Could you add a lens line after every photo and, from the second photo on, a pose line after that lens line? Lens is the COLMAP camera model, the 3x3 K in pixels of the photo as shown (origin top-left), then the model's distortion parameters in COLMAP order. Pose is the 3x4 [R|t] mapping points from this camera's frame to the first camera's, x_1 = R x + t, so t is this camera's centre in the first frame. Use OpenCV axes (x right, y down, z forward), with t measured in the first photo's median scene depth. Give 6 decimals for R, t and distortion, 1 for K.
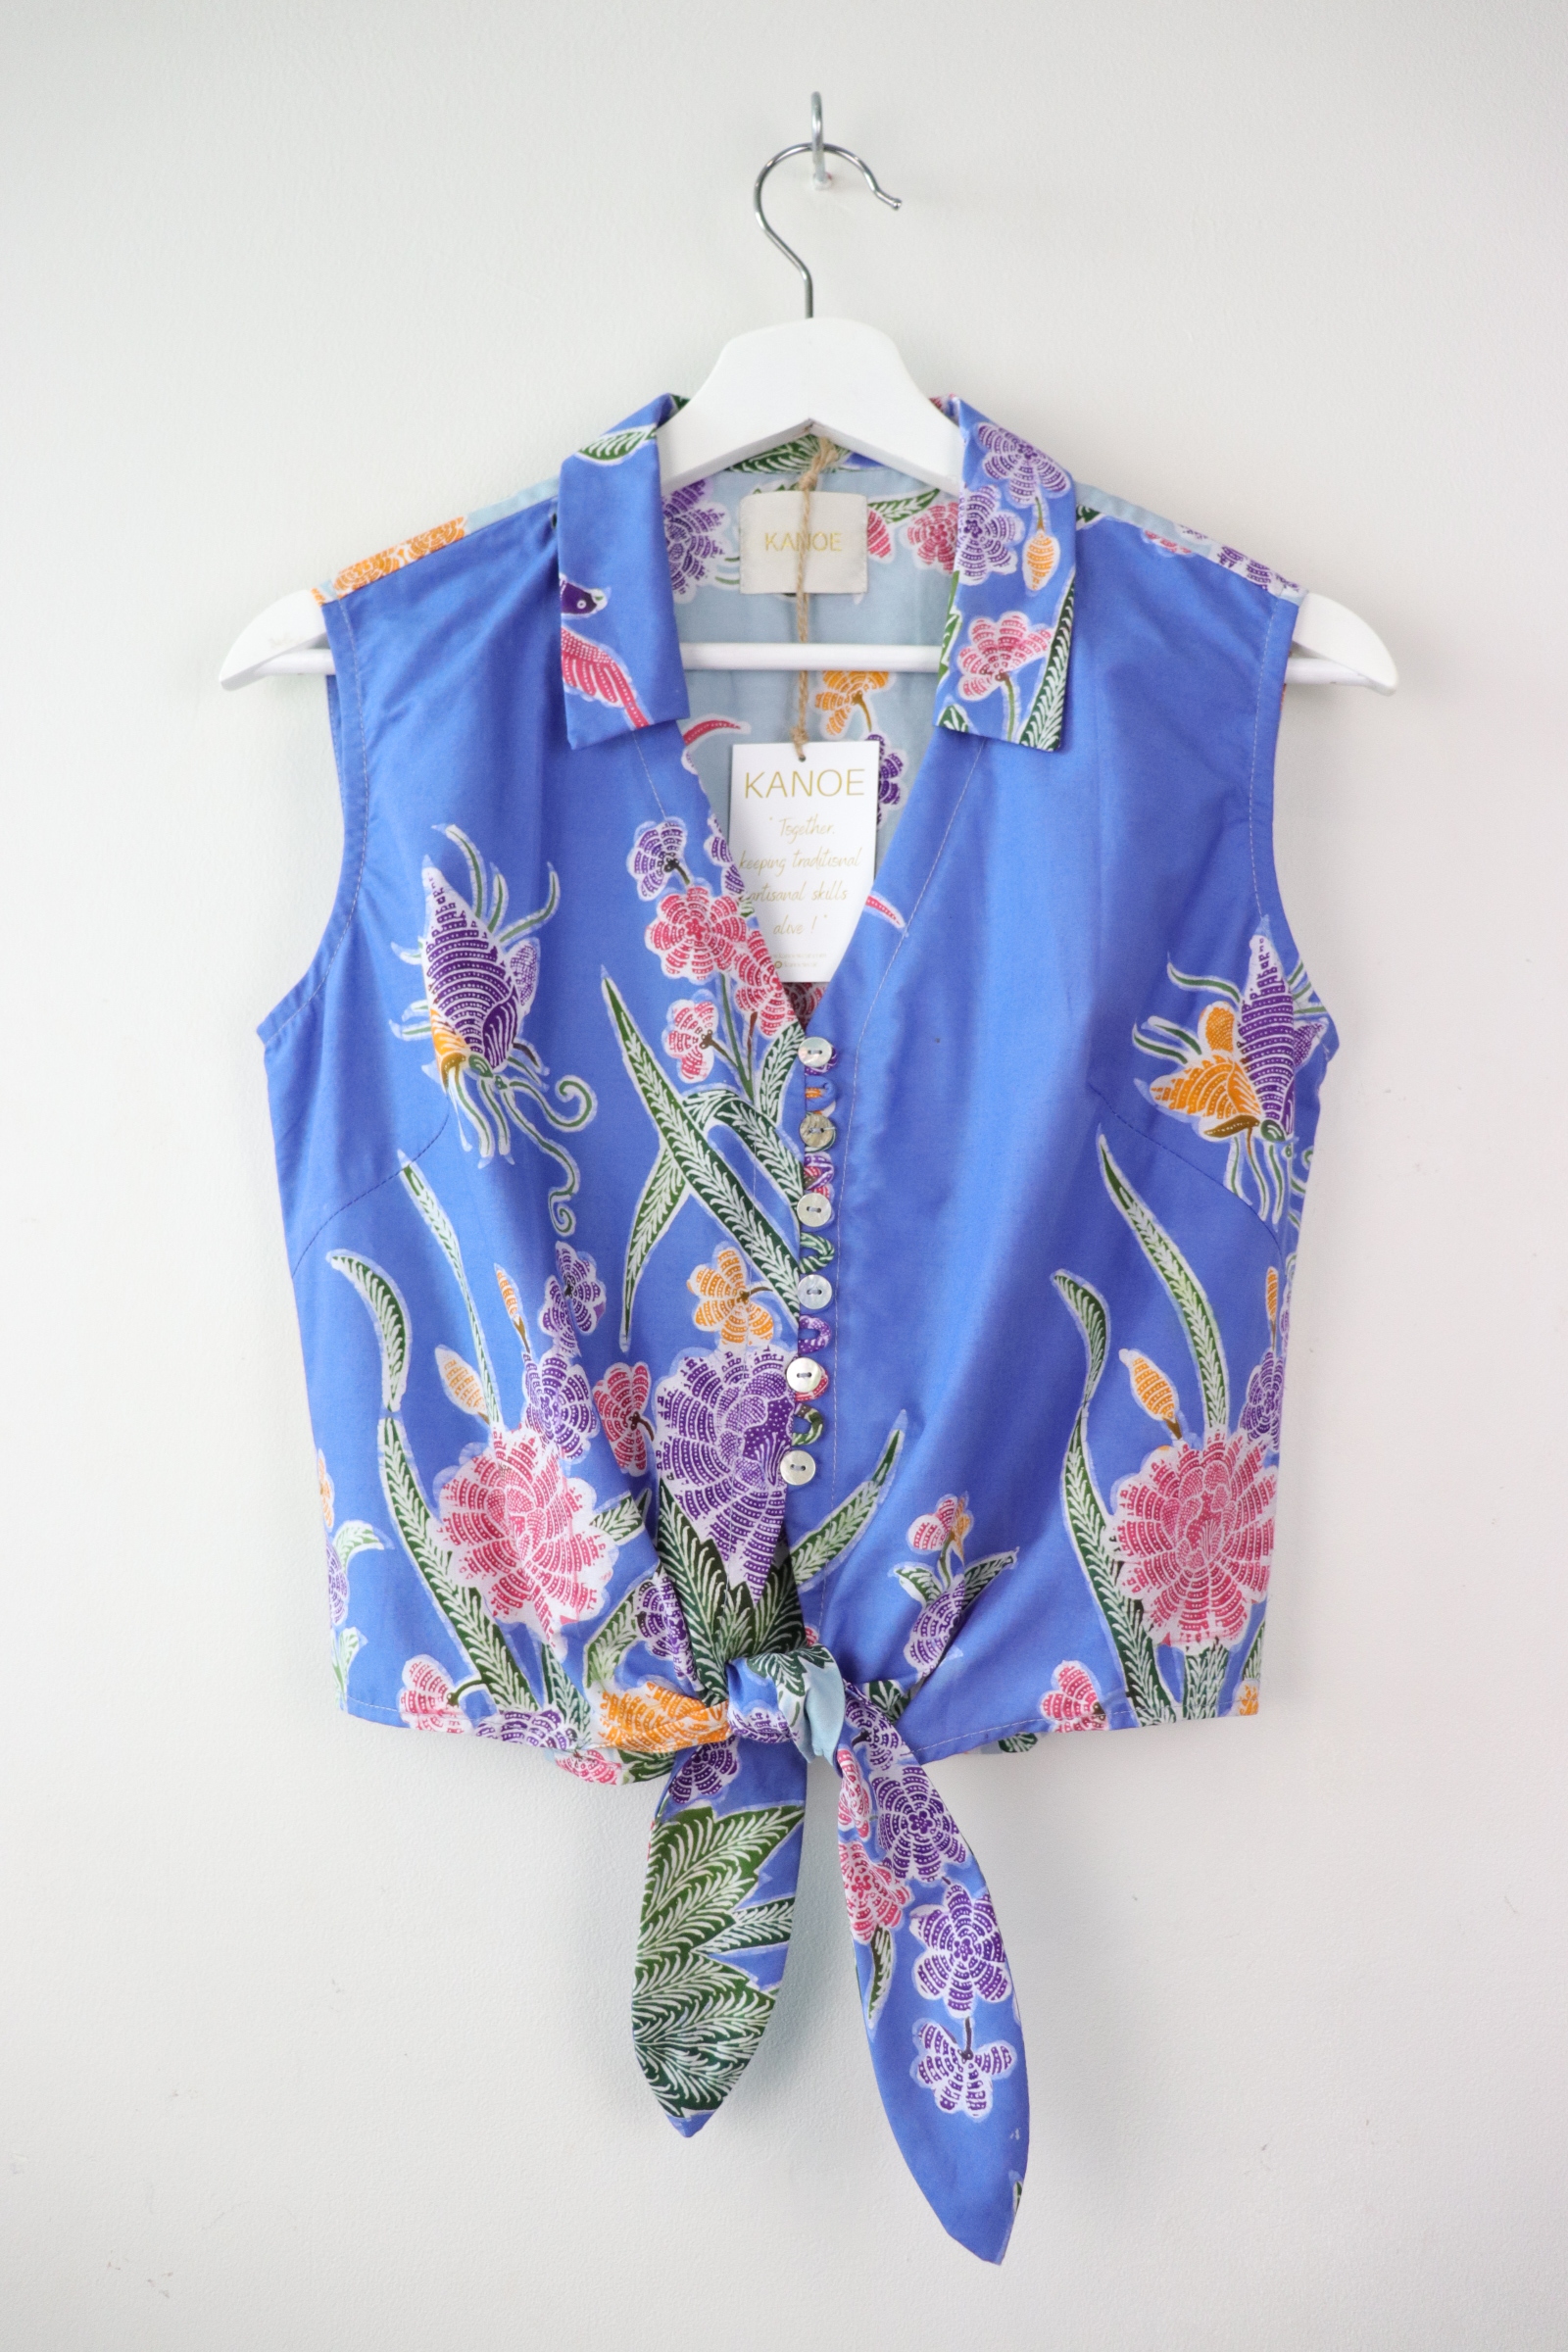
lens RADIAL K [[1942.5, 0, 779.6], [0, 1942.5, 1157.6], [0, 0, 1]] dist [-0.195721, 0.175331]
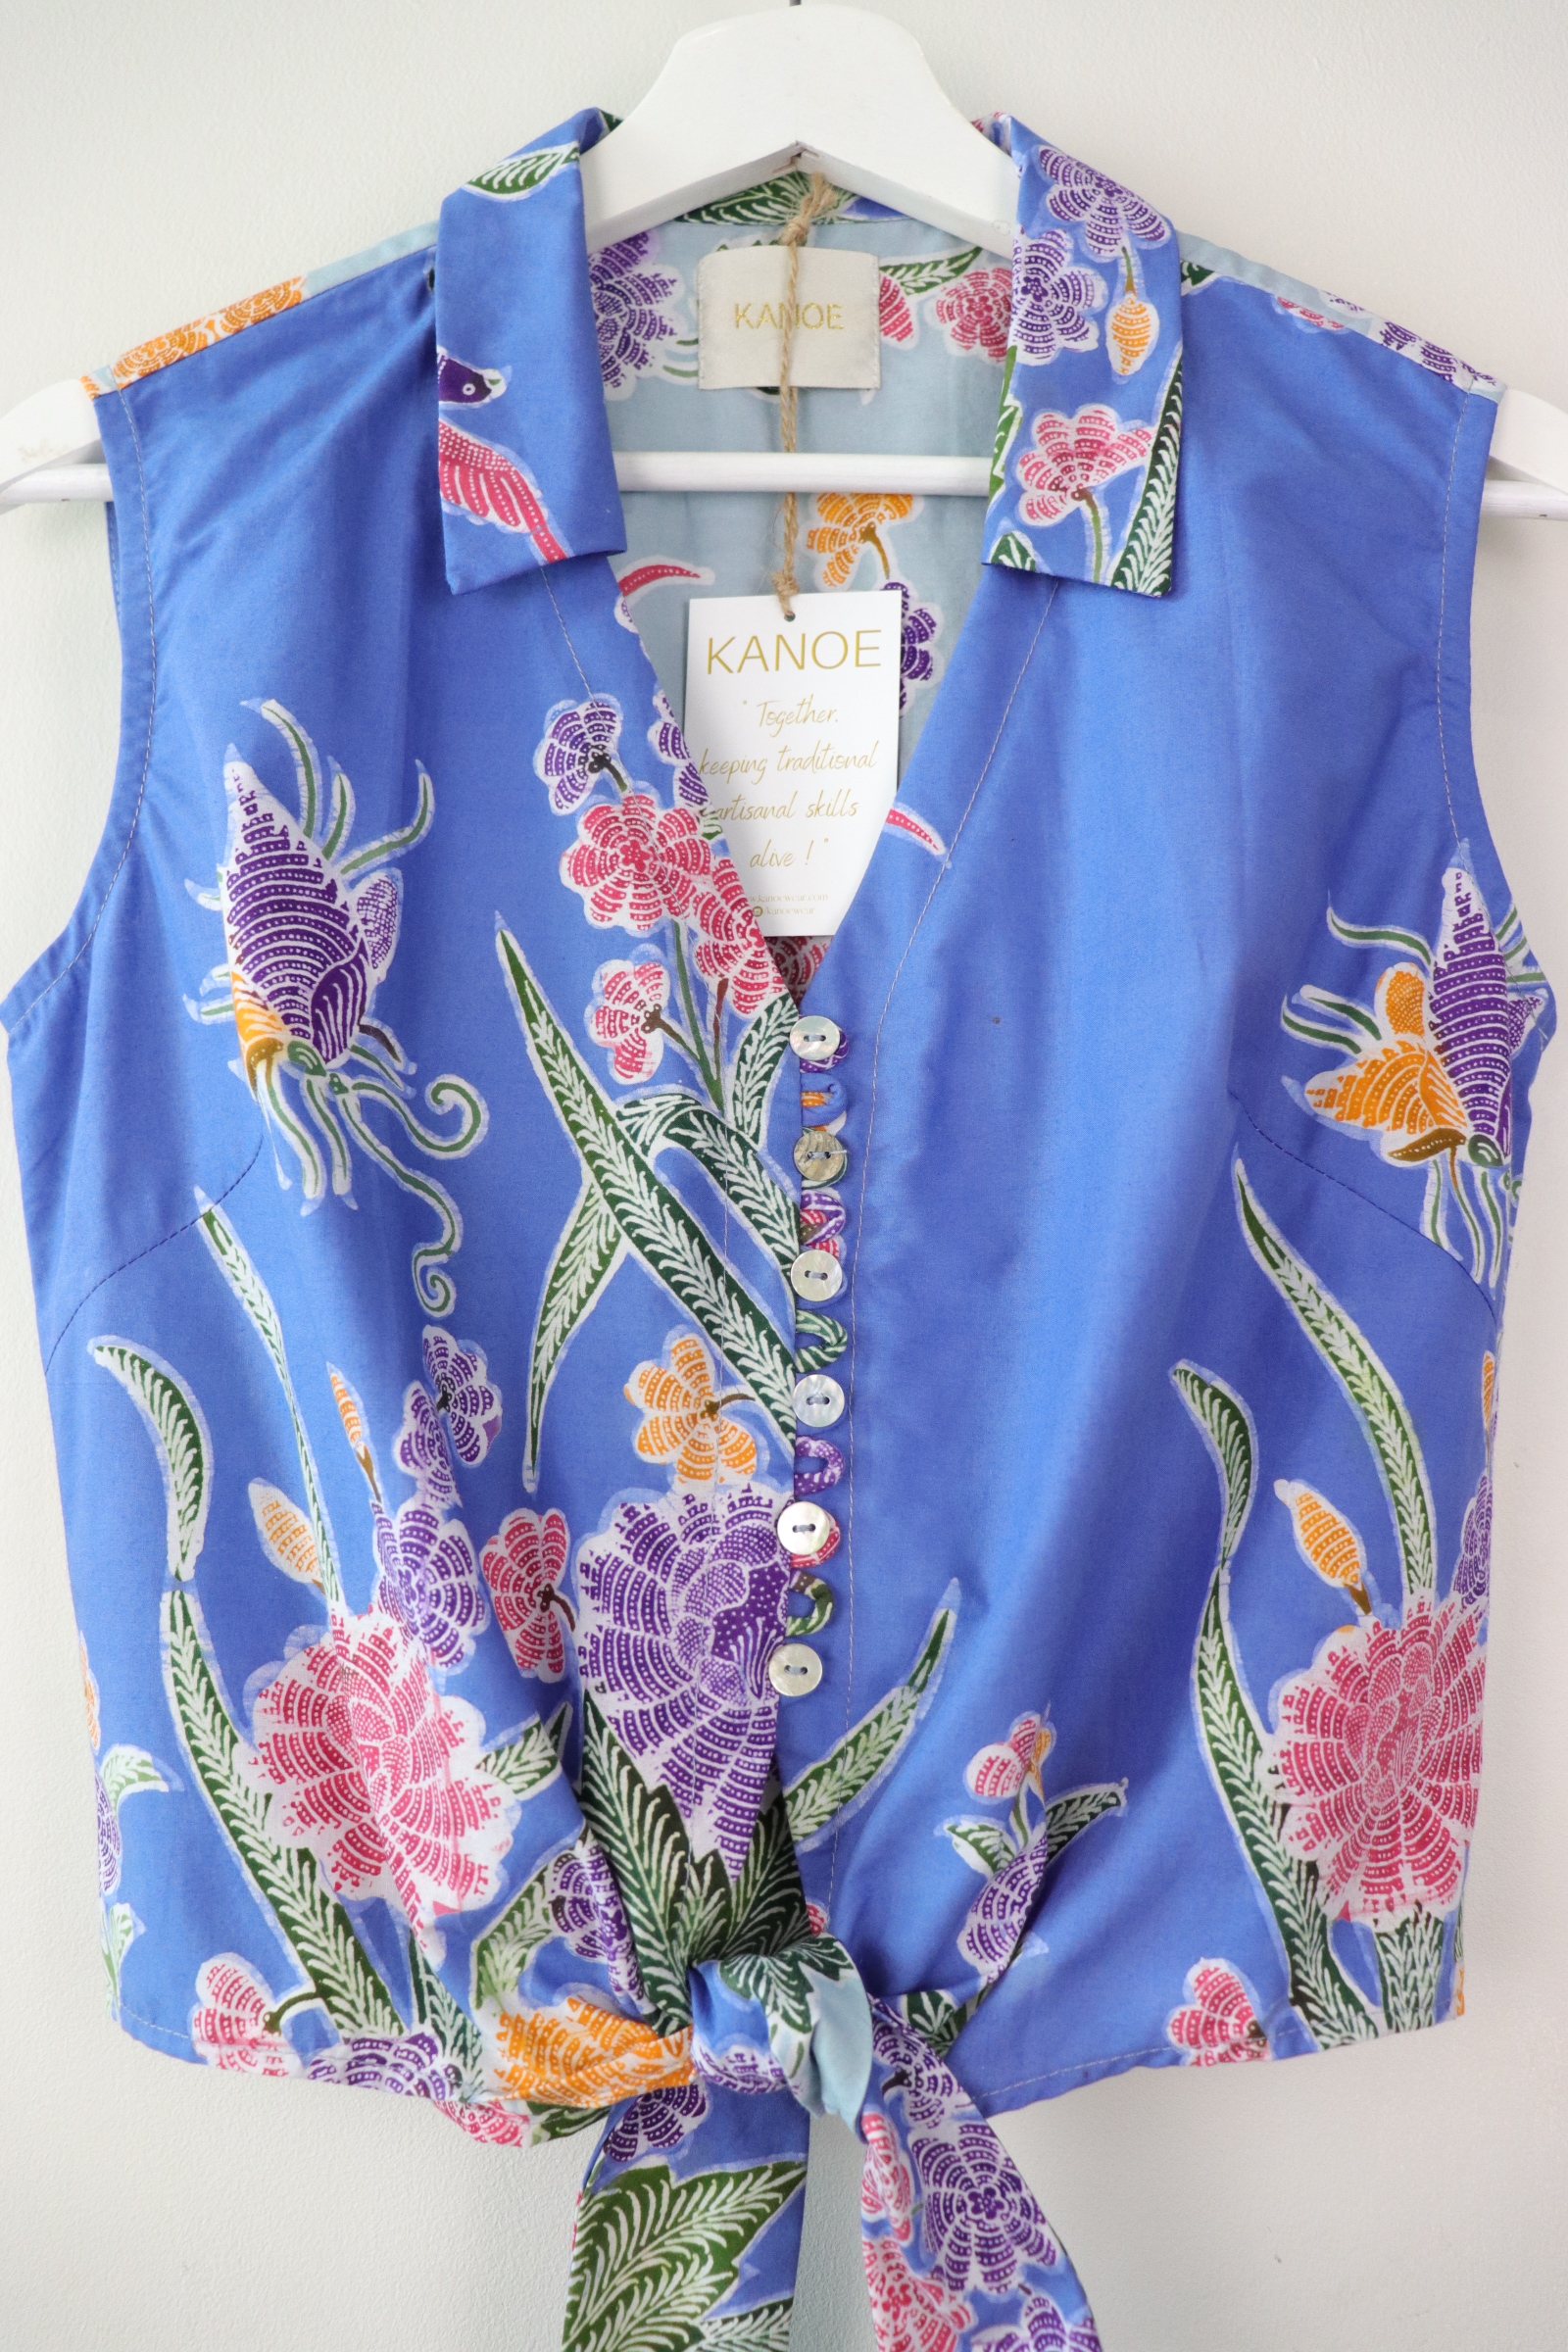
lens RADIAL K [[1942.5, 0, 779.6], [0, 1942.5, 1157.6], [0, 0, 1]] dist [-0.195721, 0.175331]
pose [[0.999611, -0.005008, 0.027422, -0.012503], [0.005404, 0.999882, -0.014401, -0.003565], [-0.027346, 0.014543, 0.999520, 0.337999]]
